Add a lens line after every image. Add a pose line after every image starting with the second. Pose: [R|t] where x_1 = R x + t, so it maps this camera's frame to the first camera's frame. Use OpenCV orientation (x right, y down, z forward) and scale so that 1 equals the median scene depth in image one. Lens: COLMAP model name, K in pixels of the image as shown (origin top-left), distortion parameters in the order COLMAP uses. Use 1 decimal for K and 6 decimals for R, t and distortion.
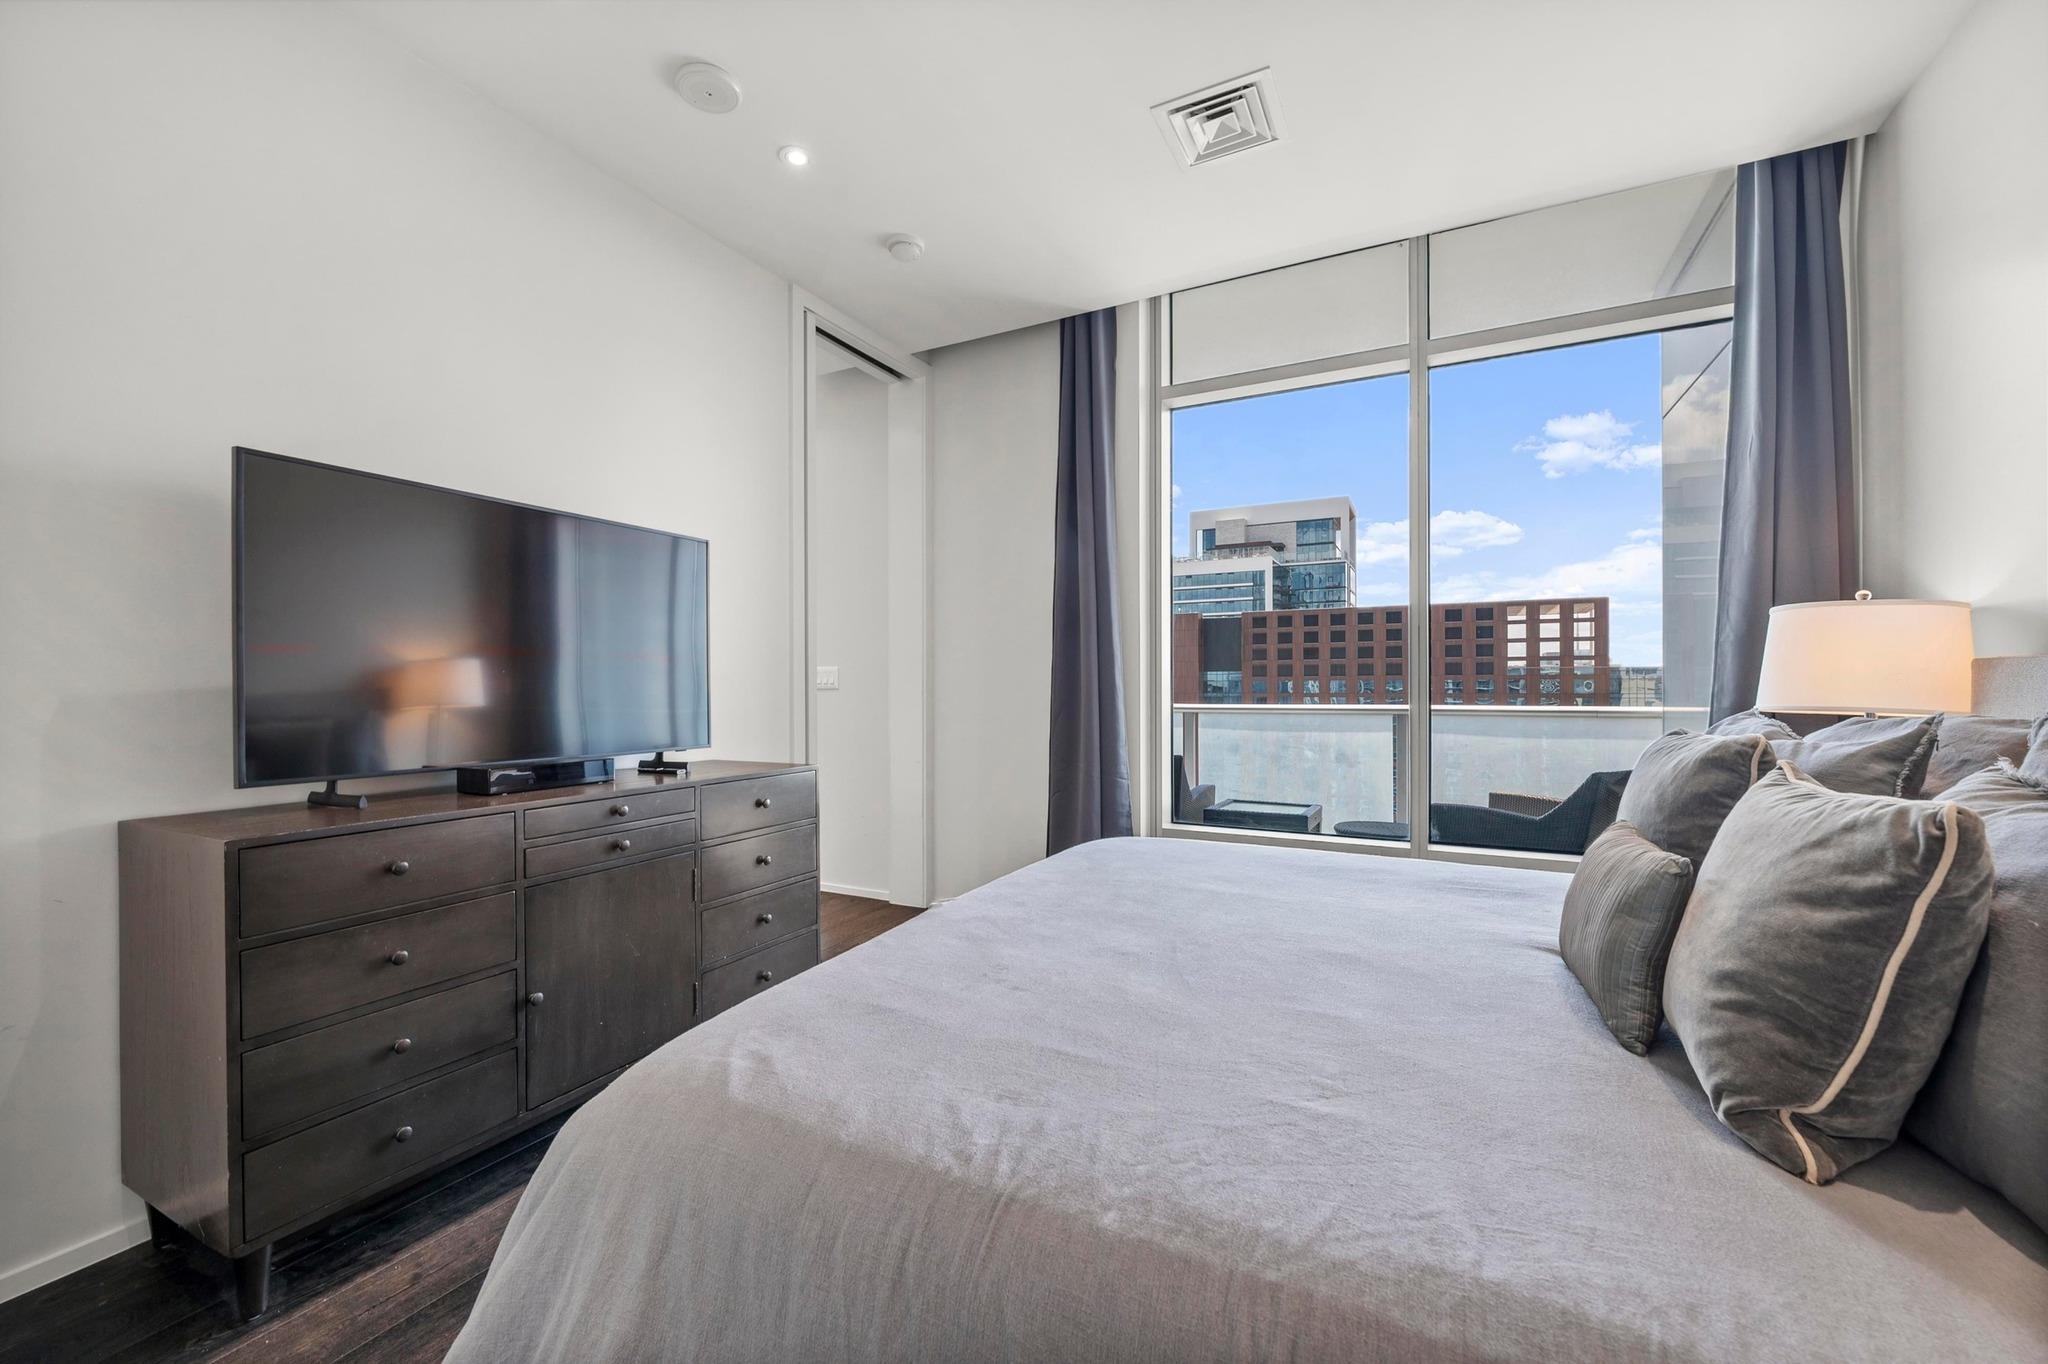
lens RADIAL K [[813.4, 0, 1018.5], [0, 813.4, 687.4], [0, 0, 1]] dist [-0.002788, -0.000429]
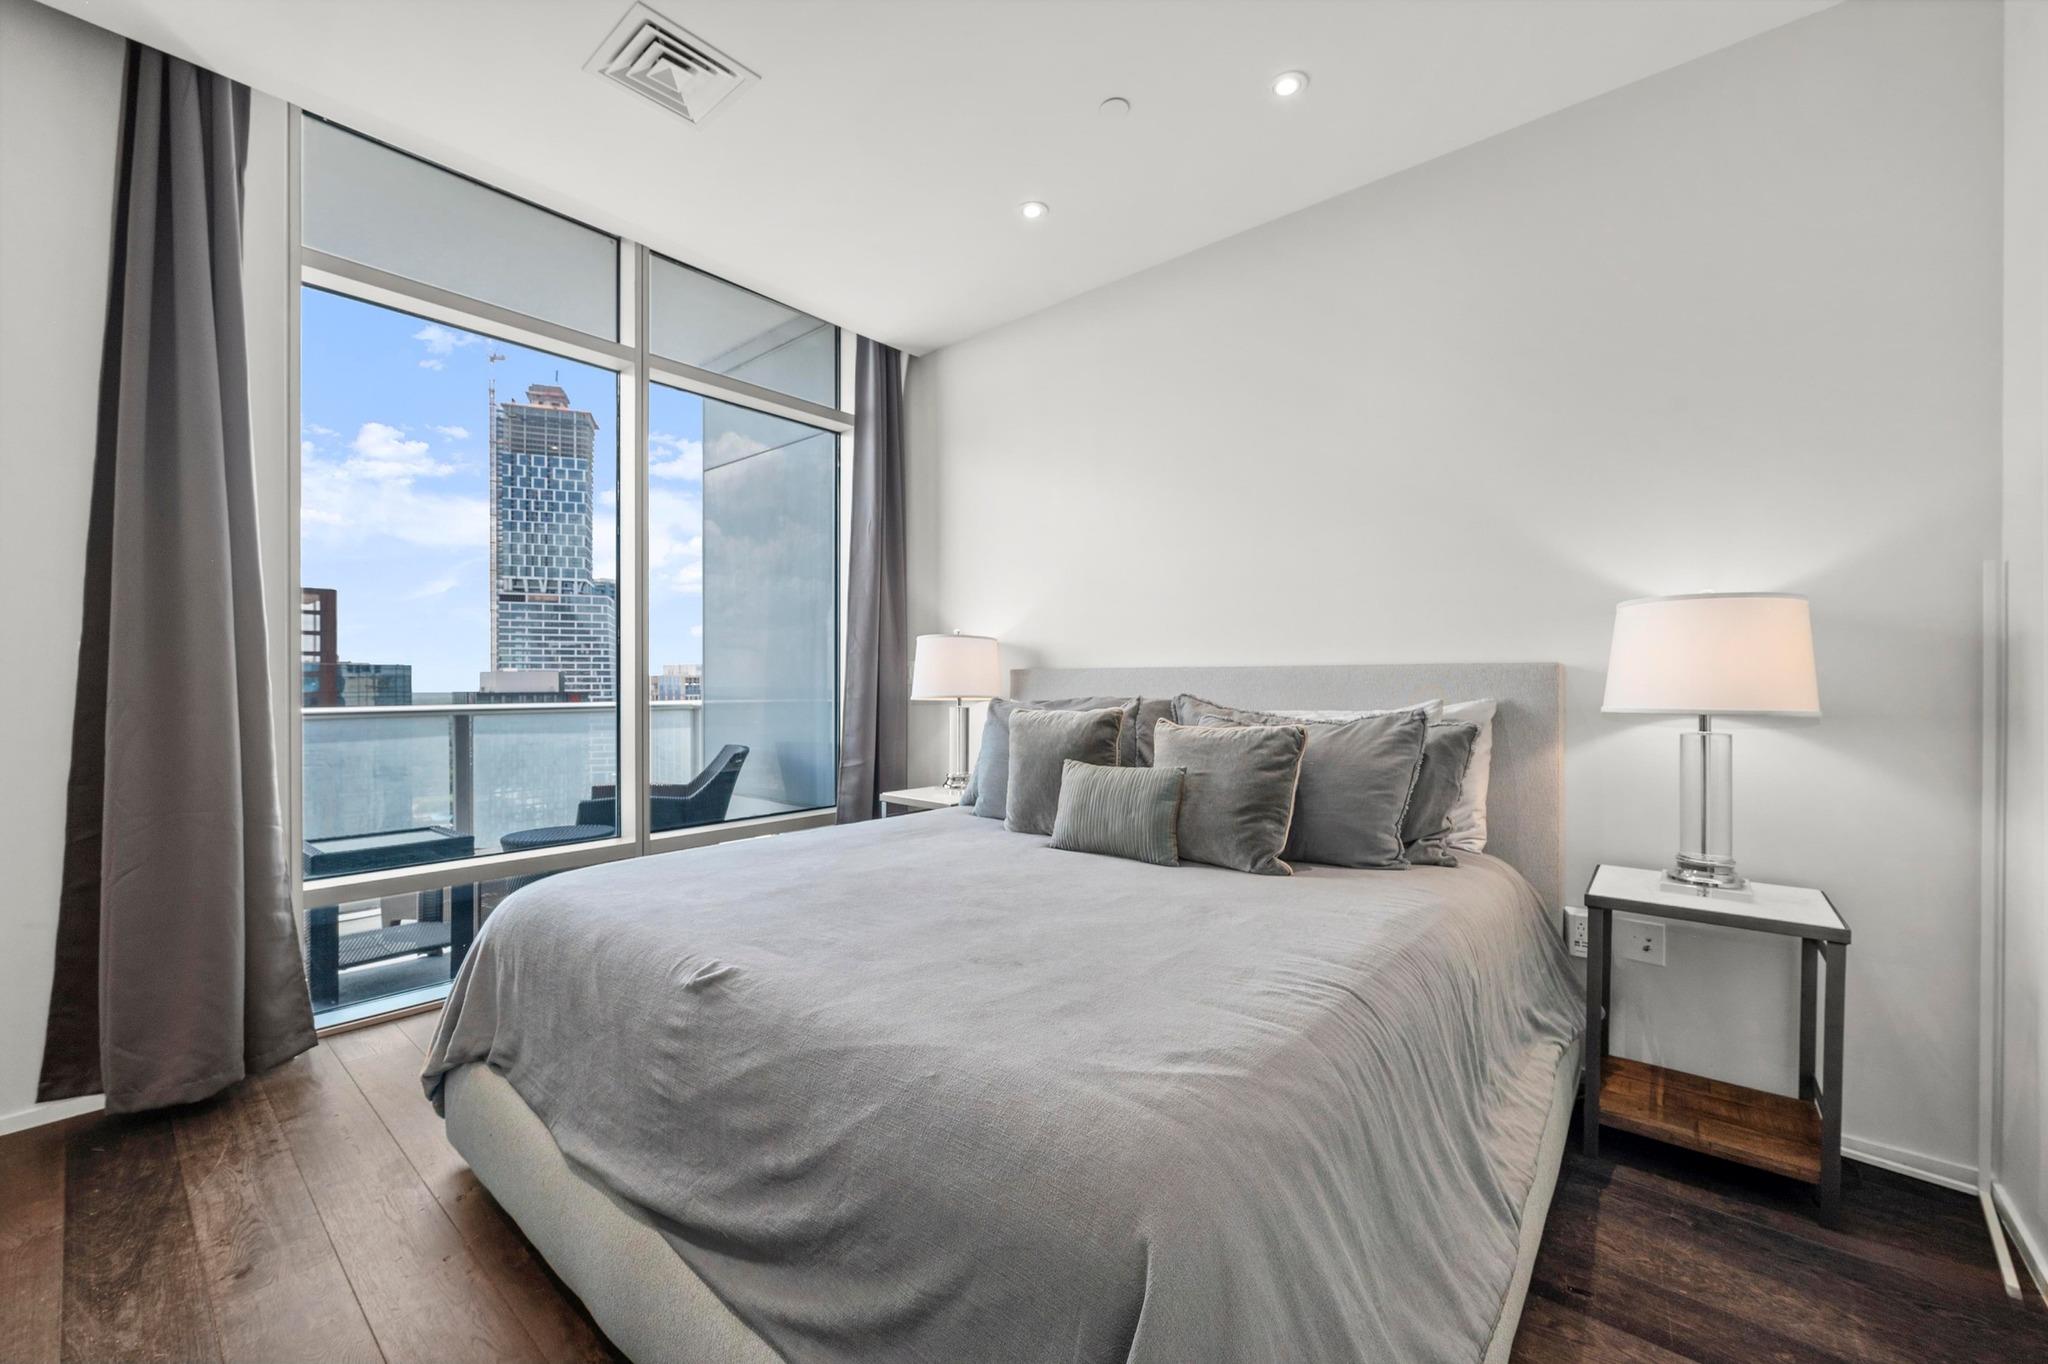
lens RADIAL K [[813.4, 0, 1018.5], [0, 813.4, 687.4], [0, 0, 1]] dist [-0.002788, -0.000429]
pose [[0.229138, -0.001521, 0.973393, -0.550616], [0.000168, 0.999999, 0.001523, 0.003448], [-0.973394, -0.000185, 0.229138, 0.402360]]
